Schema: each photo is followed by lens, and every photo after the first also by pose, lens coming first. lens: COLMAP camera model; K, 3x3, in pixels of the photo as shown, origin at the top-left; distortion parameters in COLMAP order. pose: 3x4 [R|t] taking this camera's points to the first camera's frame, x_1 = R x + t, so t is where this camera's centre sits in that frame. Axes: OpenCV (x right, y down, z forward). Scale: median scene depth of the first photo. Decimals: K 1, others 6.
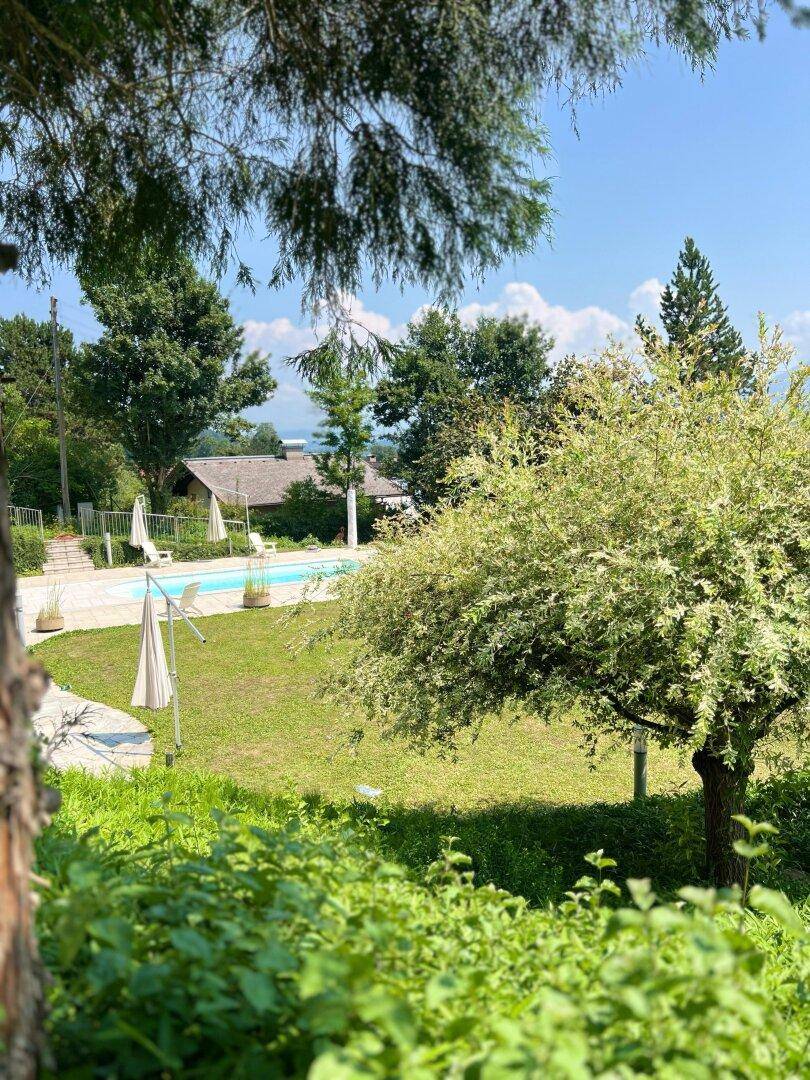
lens RADIAL K [[860.2, 0, 370.3], [0, 860.2, 538.3], [0, 0, 1]] dist [0.110737, -0.162317]
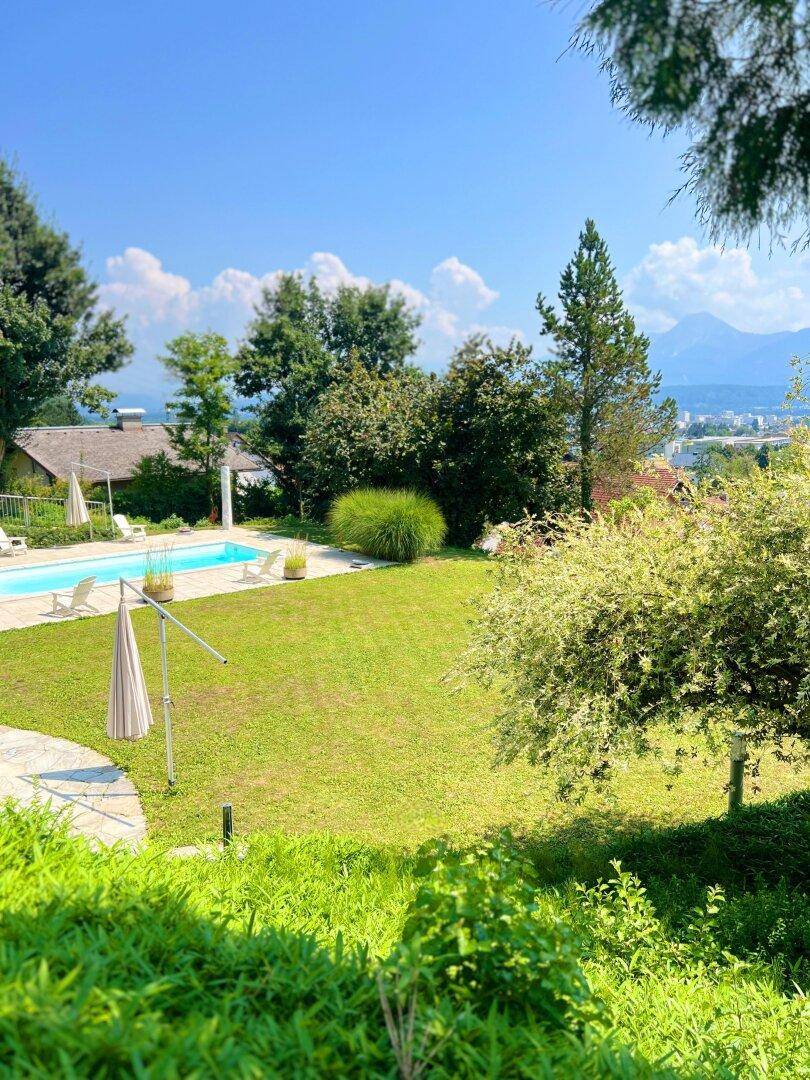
lens RADIAL K [[860.2, 0, 370.3], [0, 860.2, 538.3], [0, 0, 1]] dist [0.110737, -0.162317]
pose [[0.970256, -0.021919, 0.241089, -0.092560], [0.012776, 0.999141, 0.039422, -0.013088], [-0.241746, -0.035169, 0.969702, 0.050650]]
